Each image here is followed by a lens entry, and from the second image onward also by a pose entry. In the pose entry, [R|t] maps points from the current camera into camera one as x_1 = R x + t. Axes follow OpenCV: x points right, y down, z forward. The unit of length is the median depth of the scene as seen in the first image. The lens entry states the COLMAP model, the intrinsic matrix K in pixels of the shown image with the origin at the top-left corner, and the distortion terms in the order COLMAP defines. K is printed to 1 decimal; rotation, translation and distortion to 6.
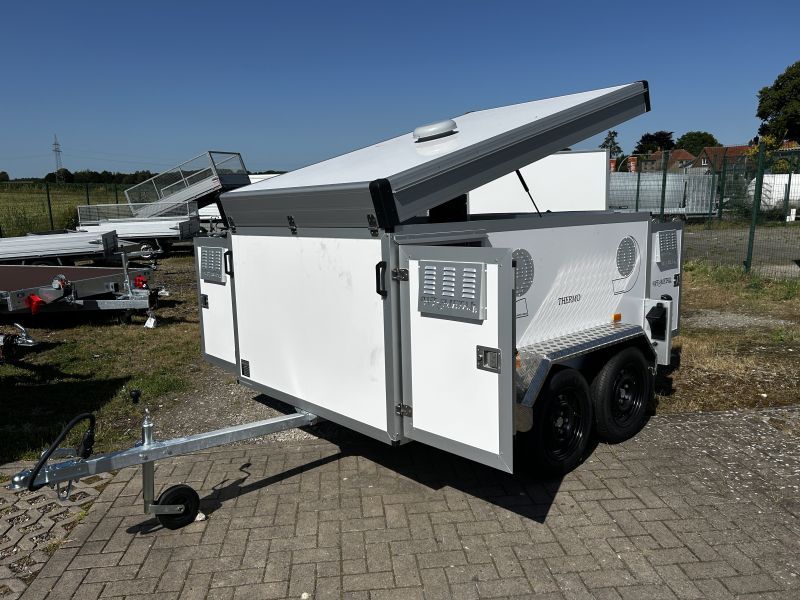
lens RADIAL K [[603.8, 0, 400.0], [0, 603.8, 300.0], [0, 0, 1]] dist [0.042782, -0.048562]
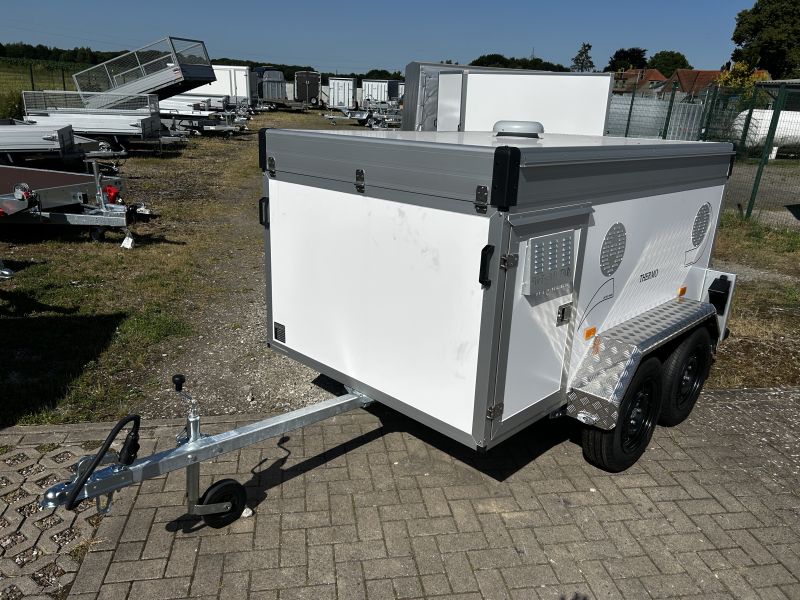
lens RADIAL K [[603.8, 0, 400.0], [0, 603.8, 300.0], [0, 0, 1]] dist [0.042782, -0.048562]
pose [[0.995738, 0.046054, 0.079903, -0.156799], [-0.057620, 0.987144, 0.149088, -0.077513], [-0.072009, -0.153057, 0.985590, 0.129233]]
